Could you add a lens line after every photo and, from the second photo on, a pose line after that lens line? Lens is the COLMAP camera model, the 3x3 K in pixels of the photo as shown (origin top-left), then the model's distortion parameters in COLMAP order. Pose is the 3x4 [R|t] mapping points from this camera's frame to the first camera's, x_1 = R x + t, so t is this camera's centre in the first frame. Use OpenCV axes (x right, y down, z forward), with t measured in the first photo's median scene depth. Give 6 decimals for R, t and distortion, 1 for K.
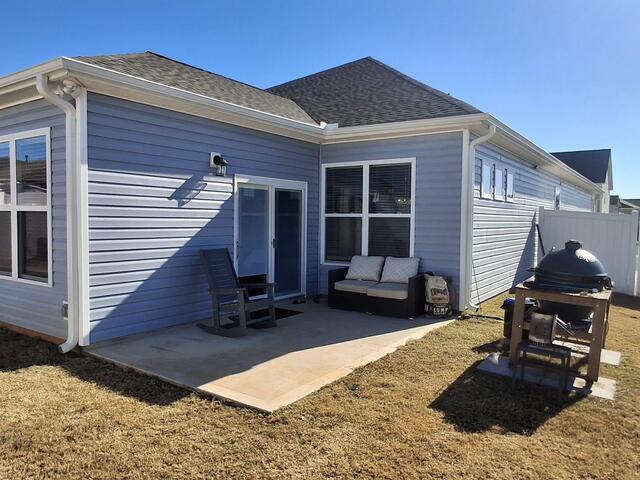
lens RADIAL K [[485.1, 0, 320.3], [0, 485.1, 237.4], [0, 0, 1]] dist [-0.001749, 0.016532]
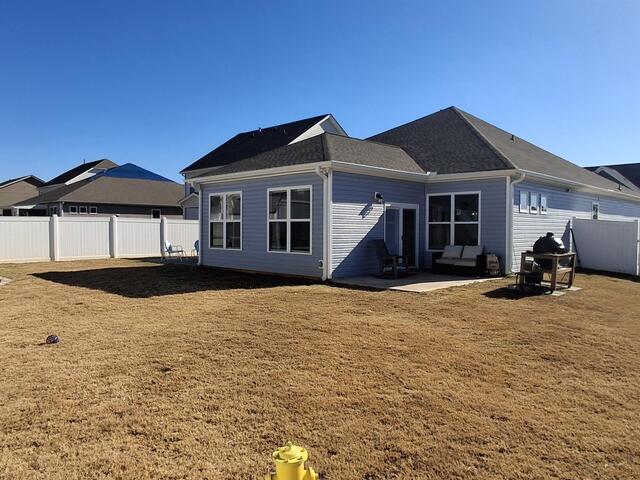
lens RADIAL K [[485.1, 0, 321.2], [0, 485.1, 240.8], [0, 0, 1]] dist [-0.001749, 0.016532]
pose [[0.987012, -0.002052, -0.160631, -0.103897], [-0.000648, 0.999859, -0.016757, 0.054946], [0.160643, 0.016643, 0.986872, -0.894687]]
